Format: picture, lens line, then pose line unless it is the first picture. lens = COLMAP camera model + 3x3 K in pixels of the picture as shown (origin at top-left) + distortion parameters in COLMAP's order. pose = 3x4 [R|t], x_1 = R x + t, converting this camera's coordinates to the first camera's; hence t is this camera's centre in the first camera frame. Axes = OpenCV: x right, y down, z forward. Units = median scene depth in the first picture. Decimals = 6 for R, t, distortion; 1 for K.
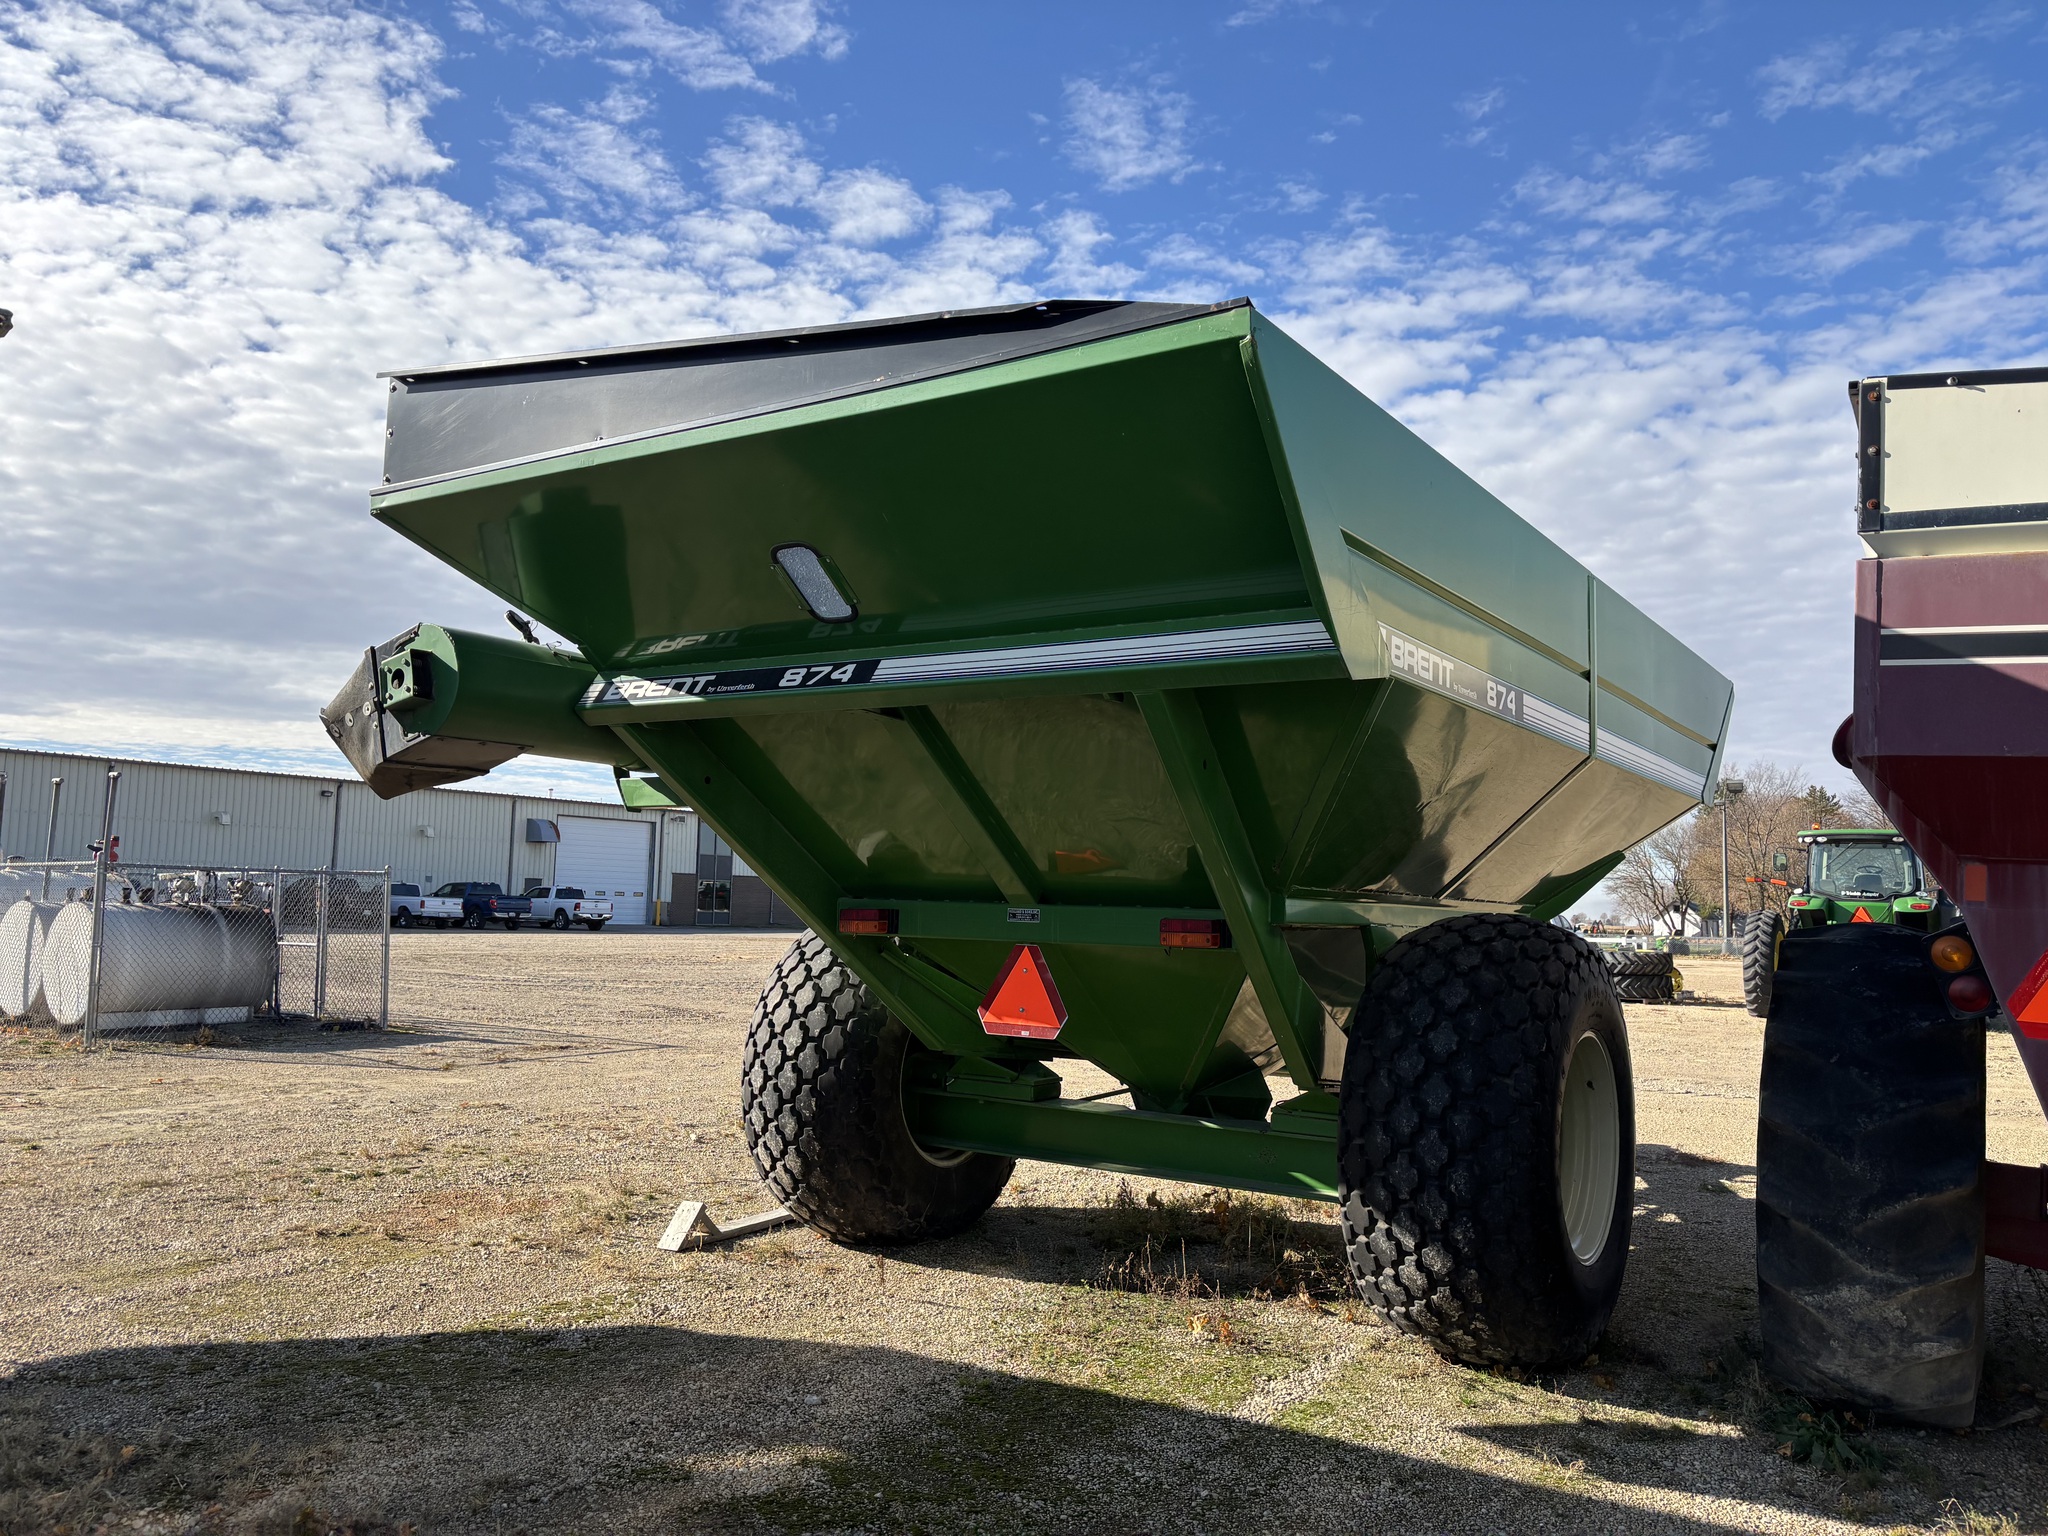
lens RADIAL K [[1546.3, 0, 1024.0], [0, 1546.3, 768.0], [0, 0, 1]] dist [0.093725, -0.116353]
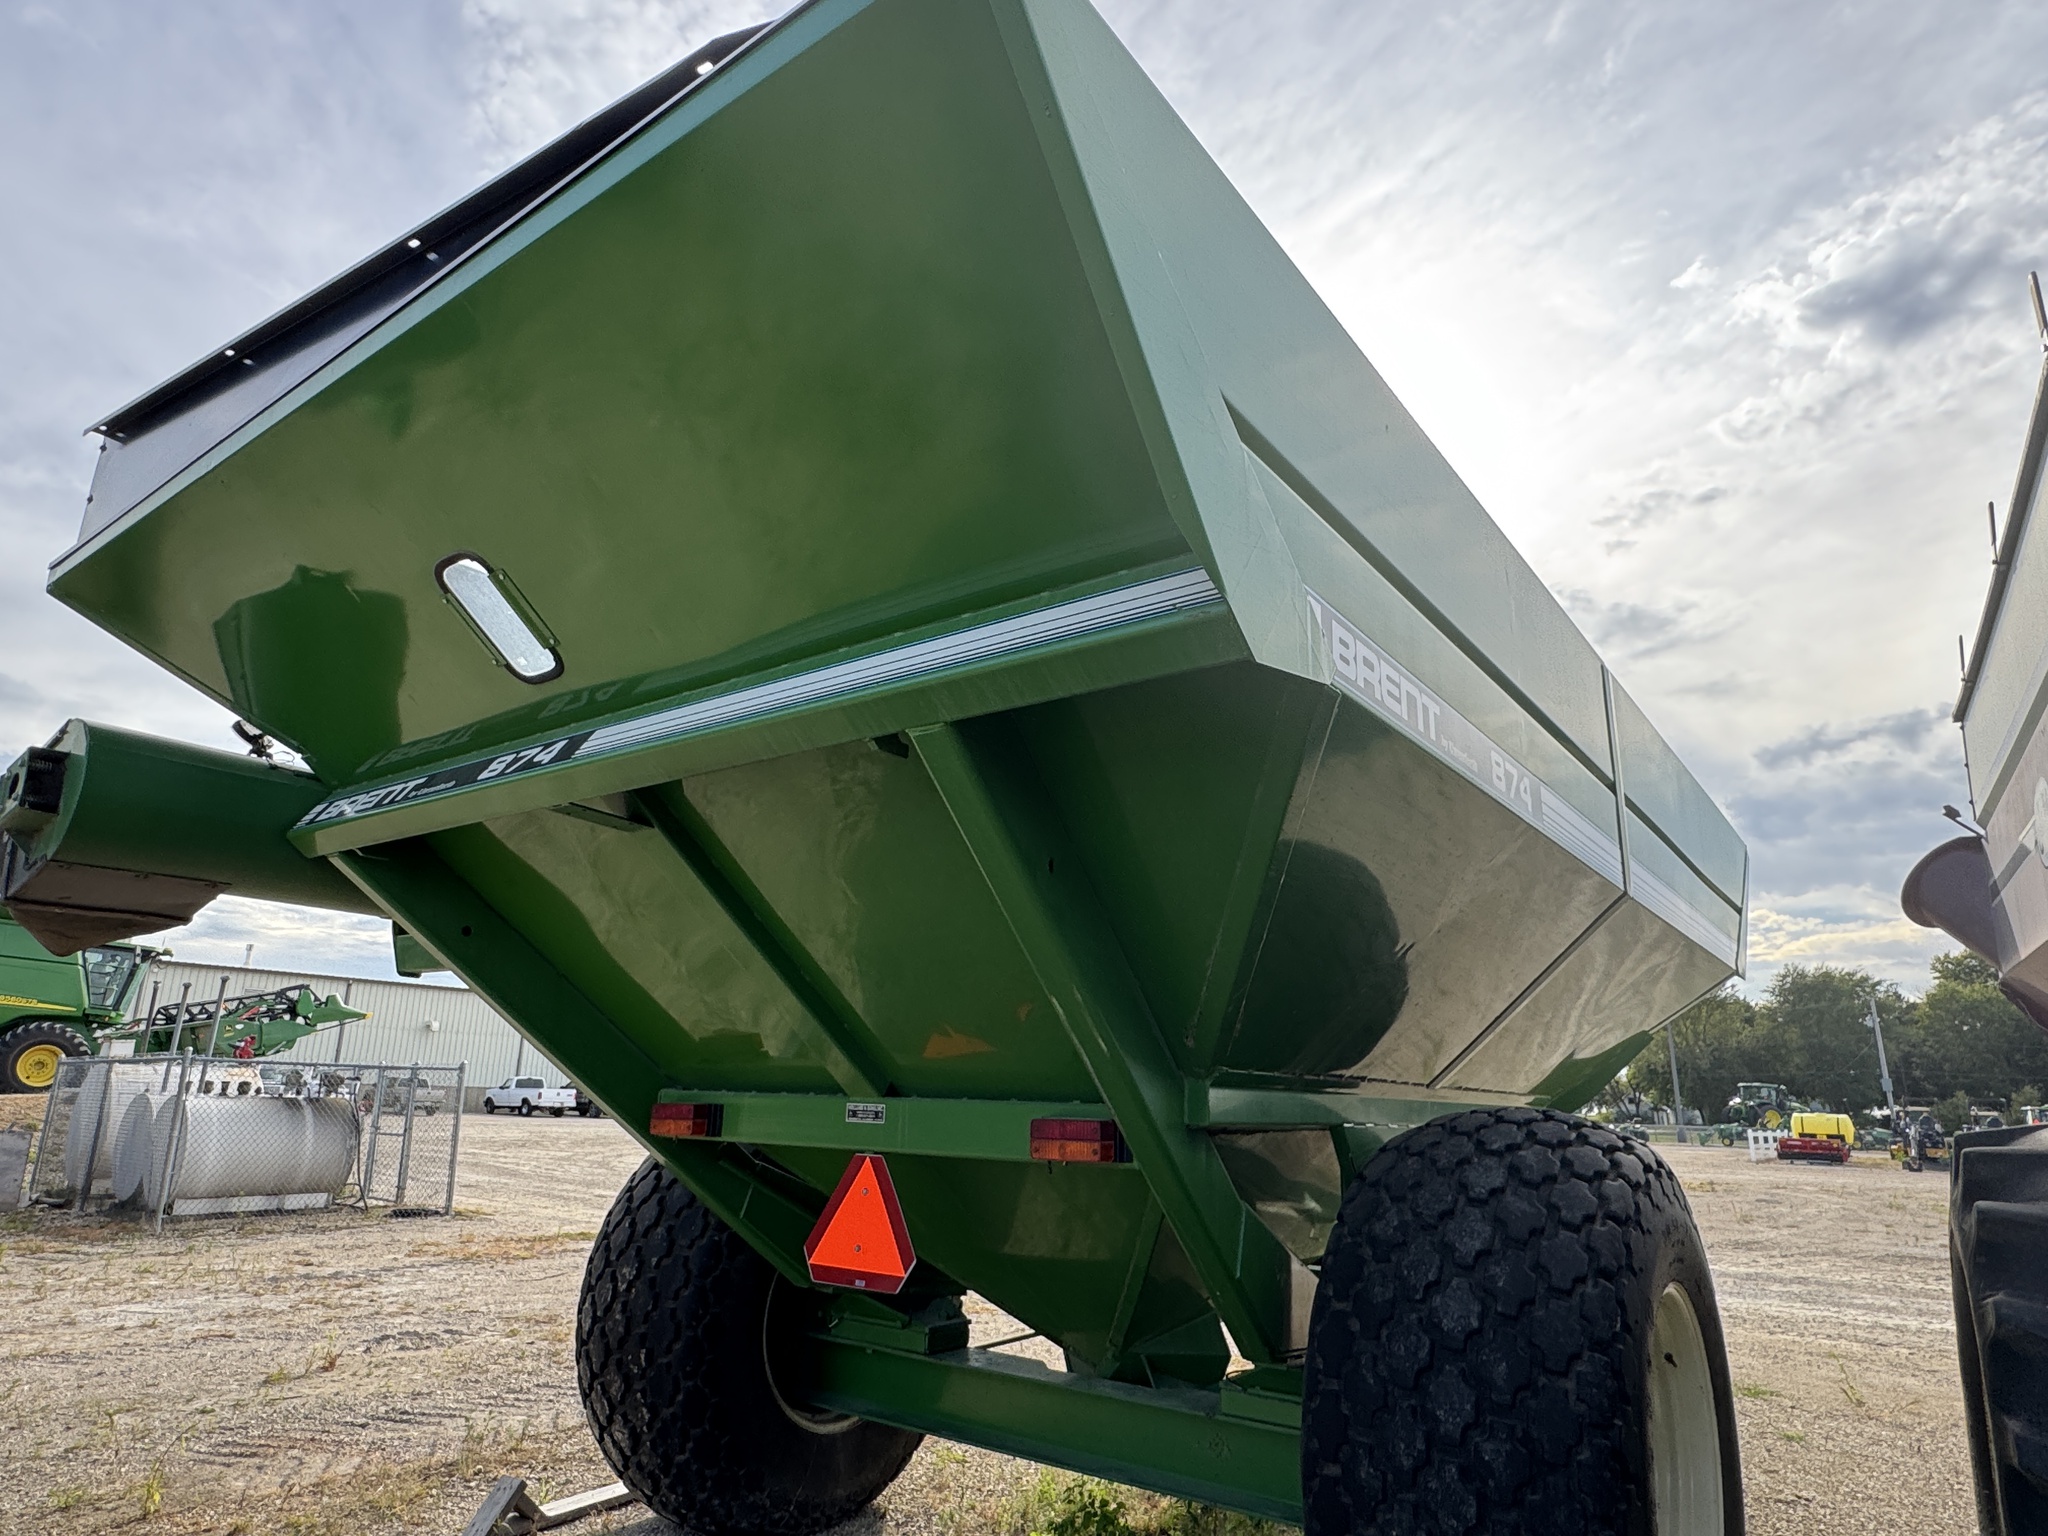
lens RADIAL K [[1199.3, 0, 1021.4], [0, 1199.3, 783.9], [0, 0, 1]] dist [-0.000210, 0.003204]
pose [[0.998408, -0.014766, -0.054430, 0.106877], [0.005386, 0.985670, -0.168599, 0.038074], [0.056140, 0.168037, 0.984181, 0.417149]]
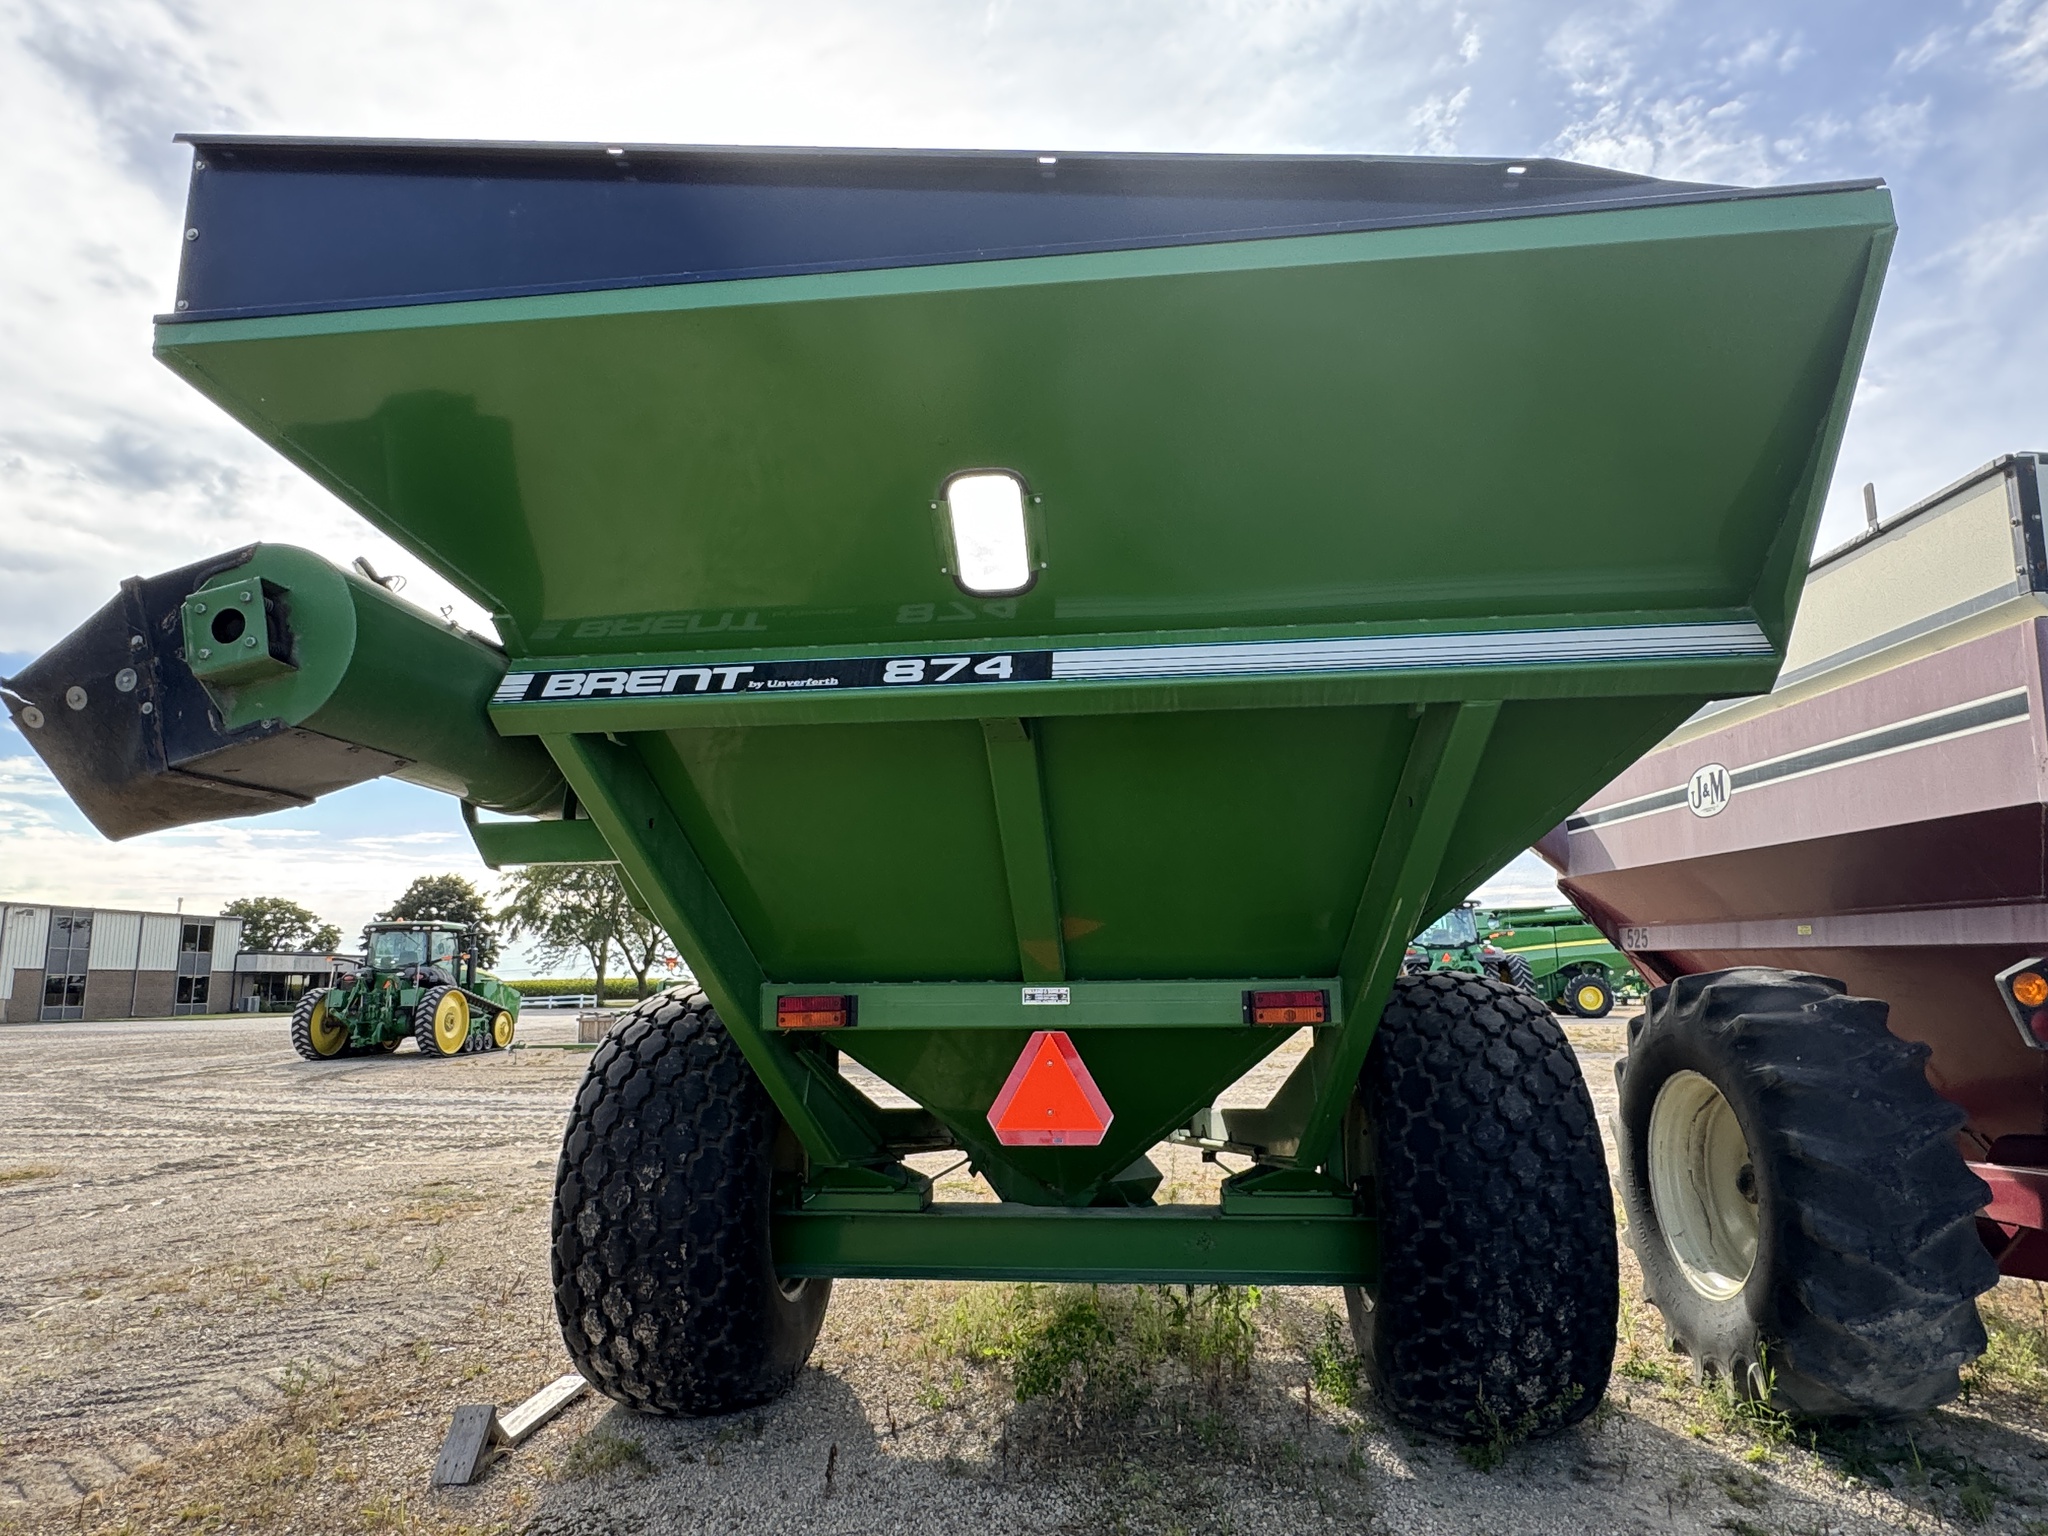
lens RADIAL K [[1199.3, 0, 1021.4], [0, 1199.3, 783.9], [0, 0, 1]] dist [-0.000210, 0.003204]
pose [[0.884196, 0.038319, 0.465542, -0.313090], [-0.005403, 0.997402, -0.071835, 0.028599], [-0.467085, 0.061001, 0.882106, 0.432482]]
